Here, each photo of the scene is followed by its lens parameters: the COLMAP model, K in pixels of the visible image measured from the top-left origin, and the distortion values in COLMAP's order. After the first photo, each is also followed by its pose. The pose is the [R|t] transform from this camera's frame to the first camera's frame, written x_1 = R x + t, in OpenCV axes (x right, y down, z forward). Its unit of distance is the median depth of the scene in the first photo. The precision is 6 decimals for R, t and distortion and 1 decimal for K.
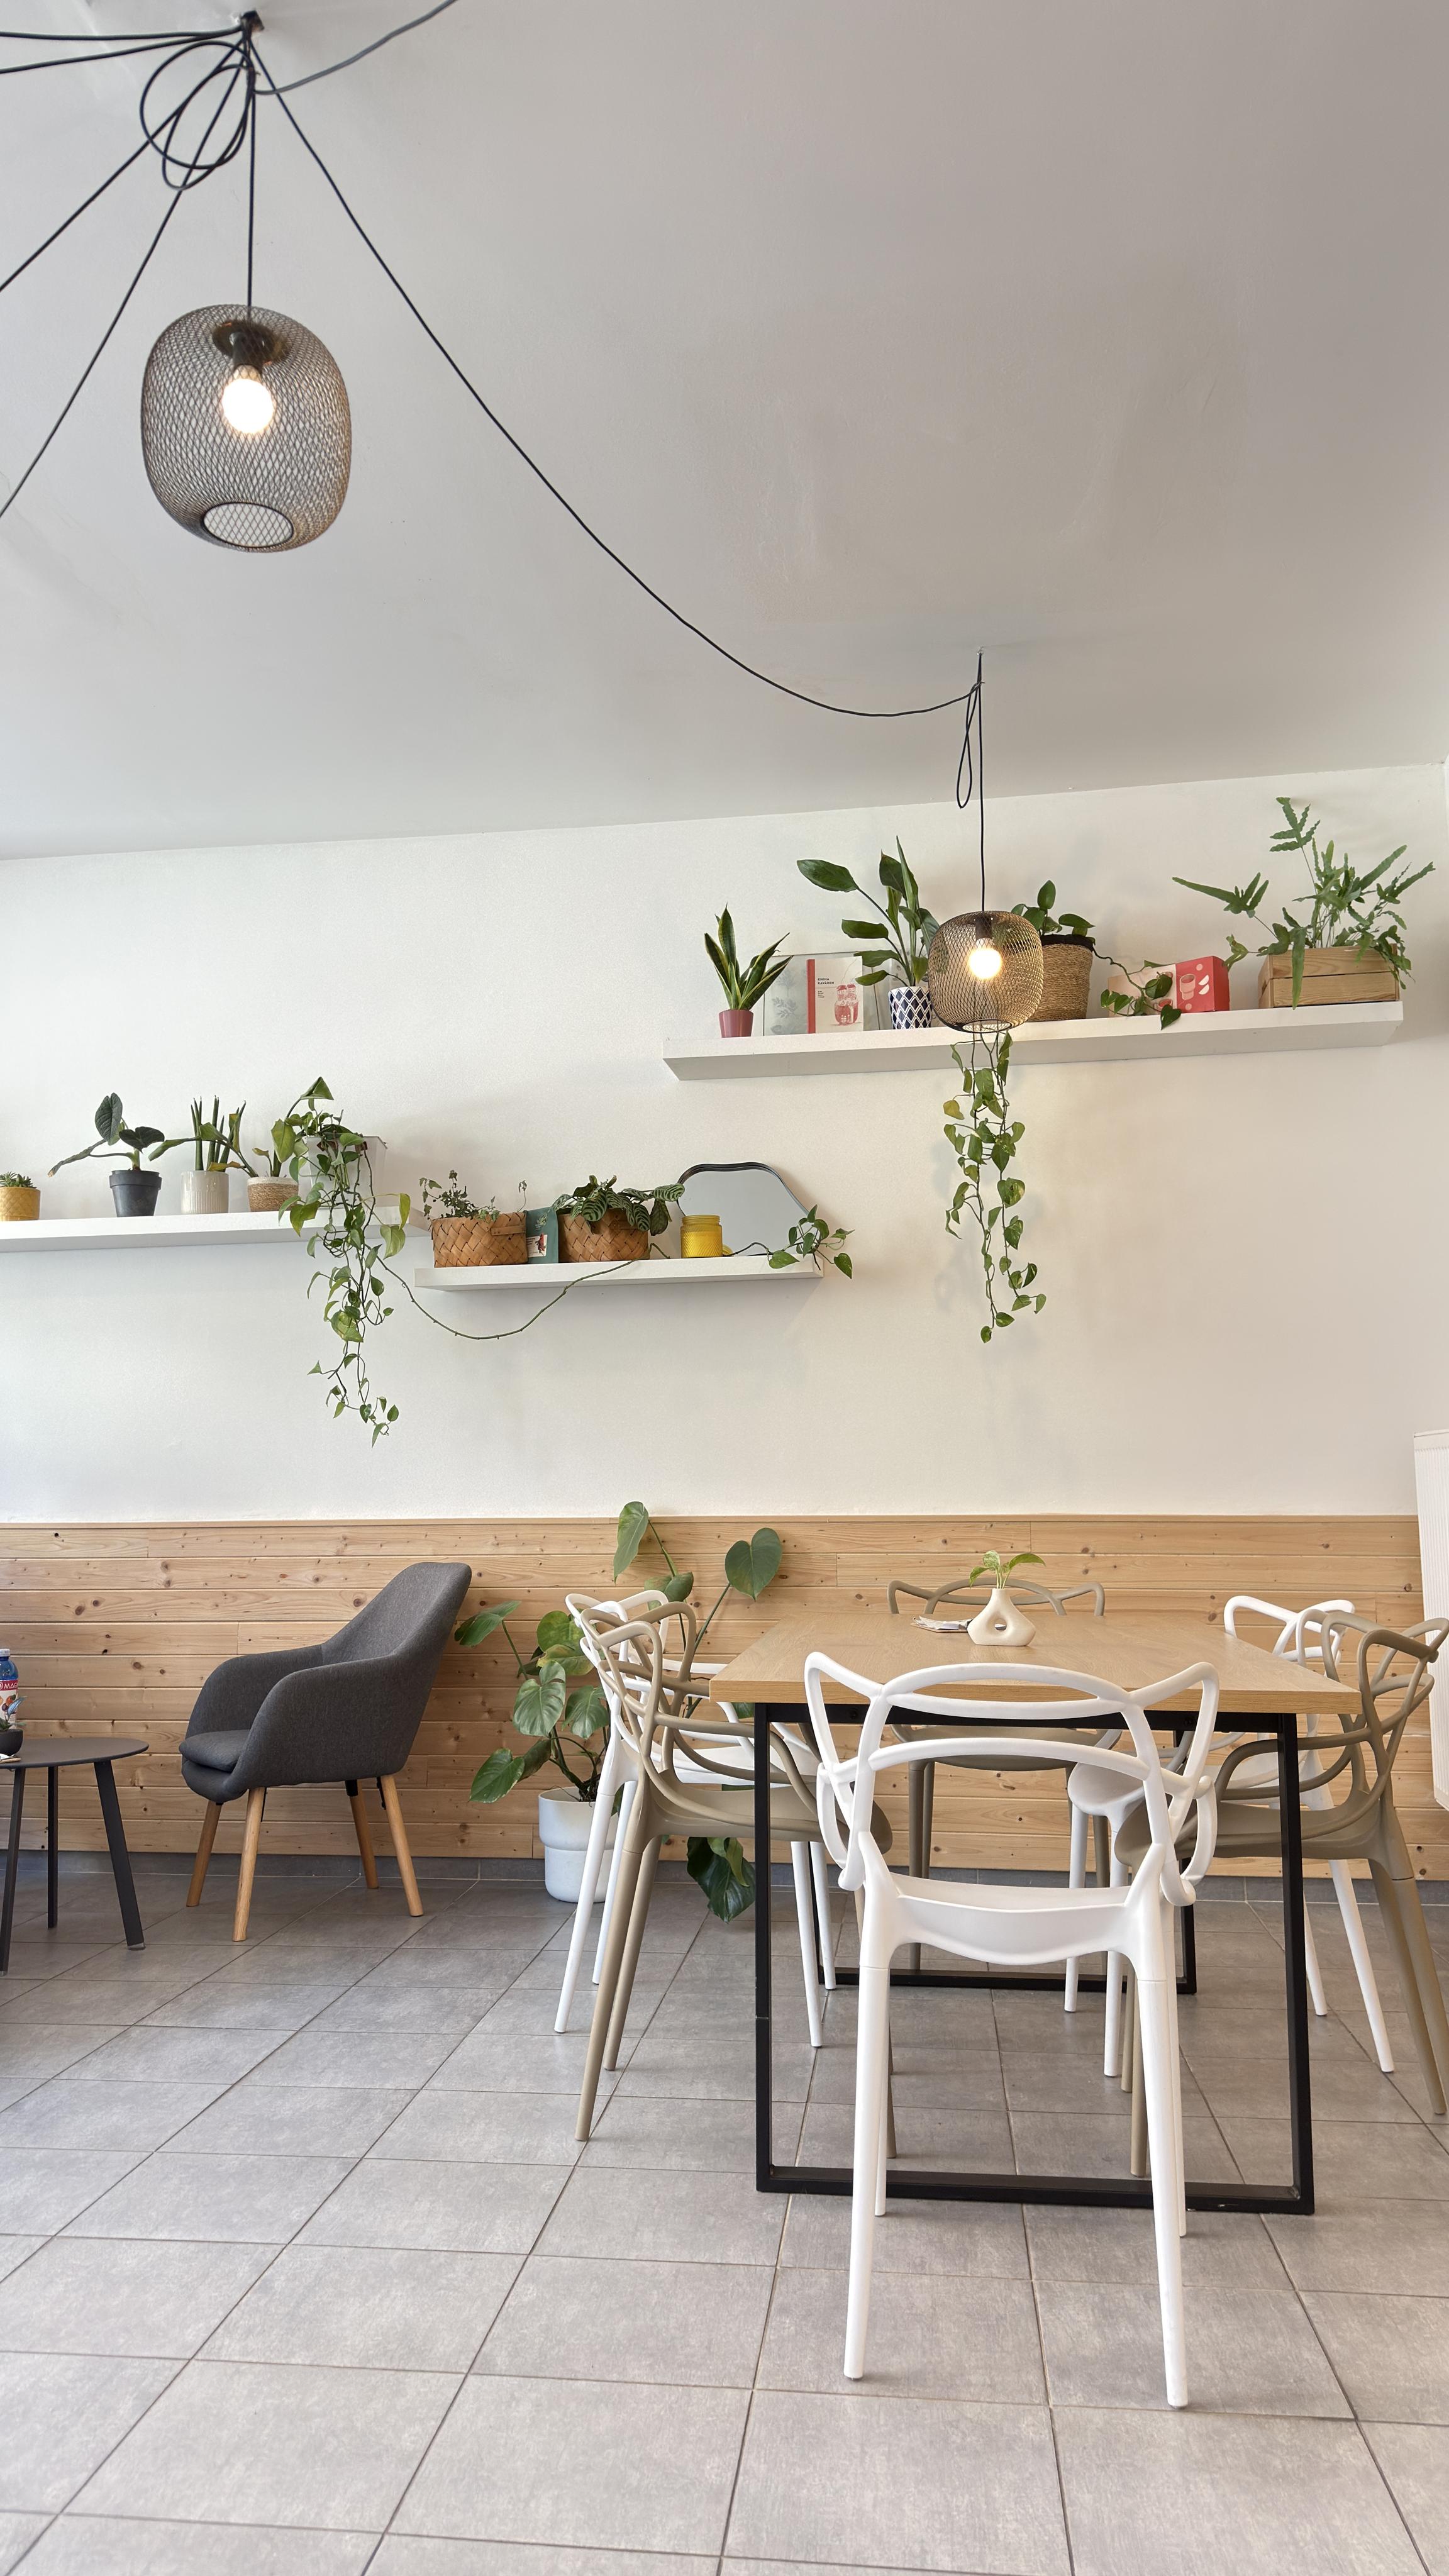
lens RADIAL K [[1788.1, 0, 716.5], [0, 1788.1, 1293.8], [0, 0, 1]] dist [0.059315, -0.007003]
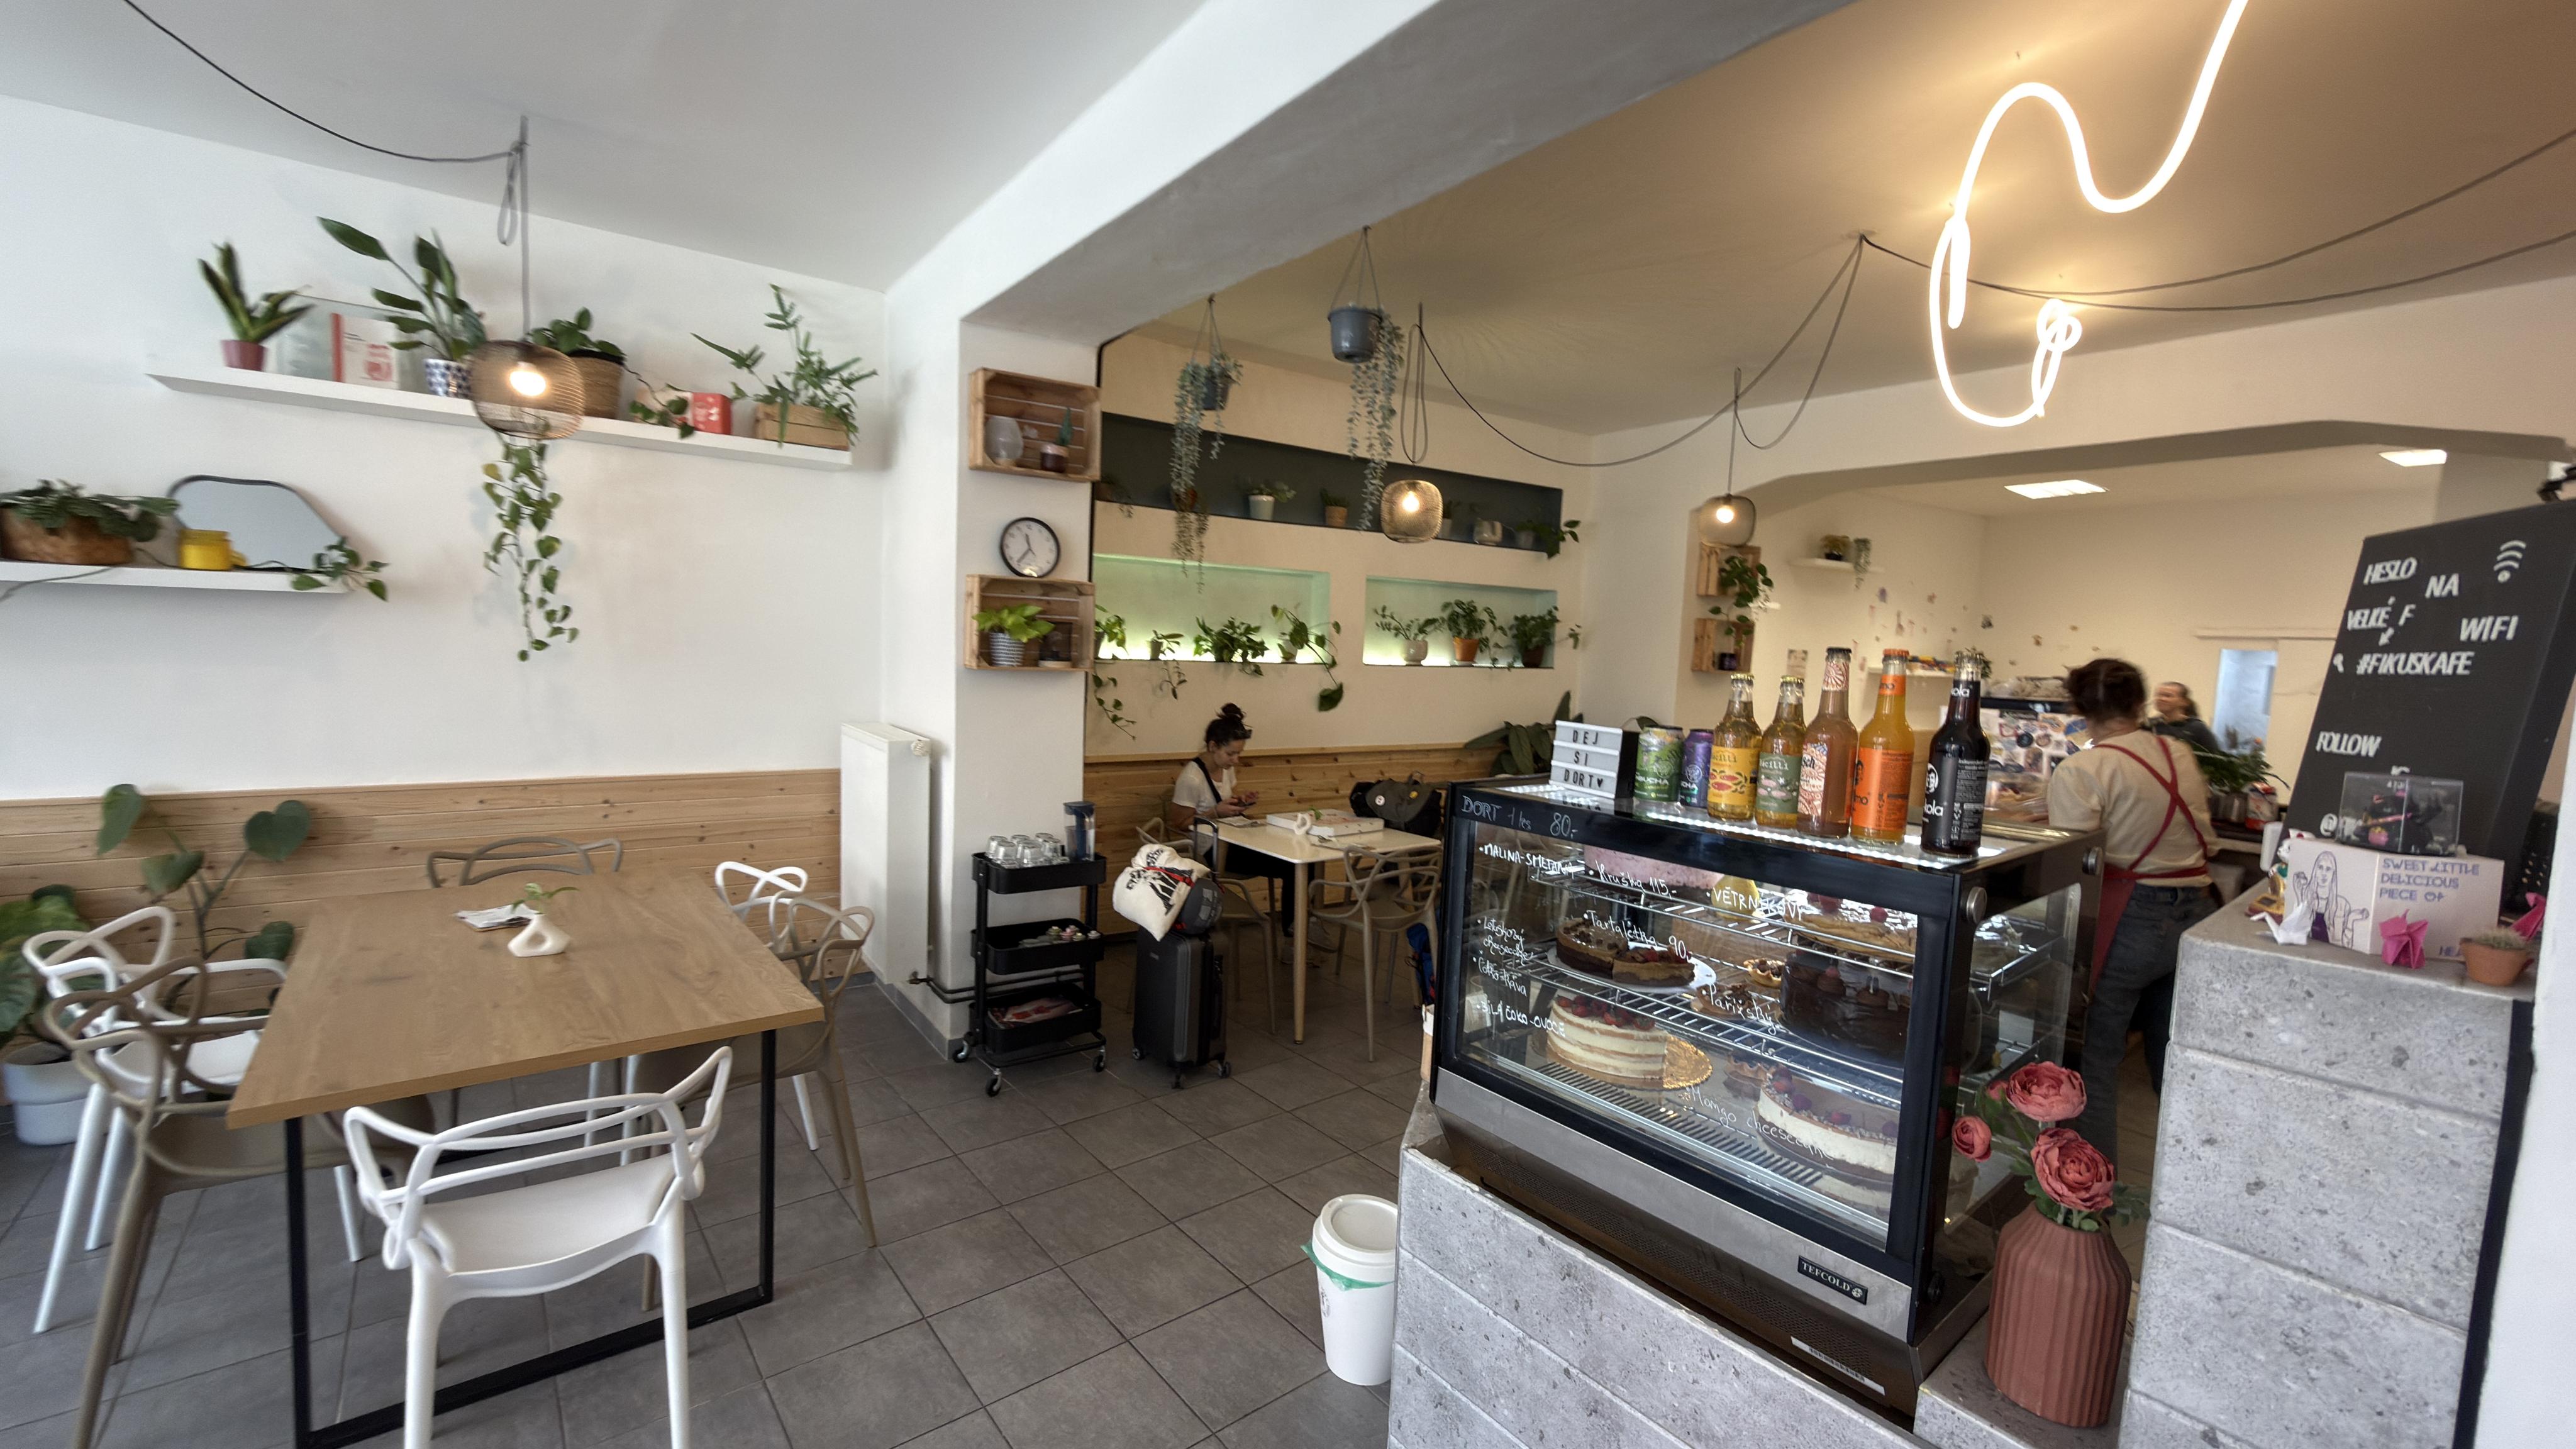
lens RADIAL K [[997.1, 0, 1290.8], [0, 997.1, 726.6], [0, 0, 1]] dist [-0.001693, -0.001281]
pose [[0.686226, -0.021428, 0.727072, 0.003812], [-0.126974, 0.980690, 0.148743, -0.103272], [-0.716220, -0.194391, 0.670255, 0.088909]]
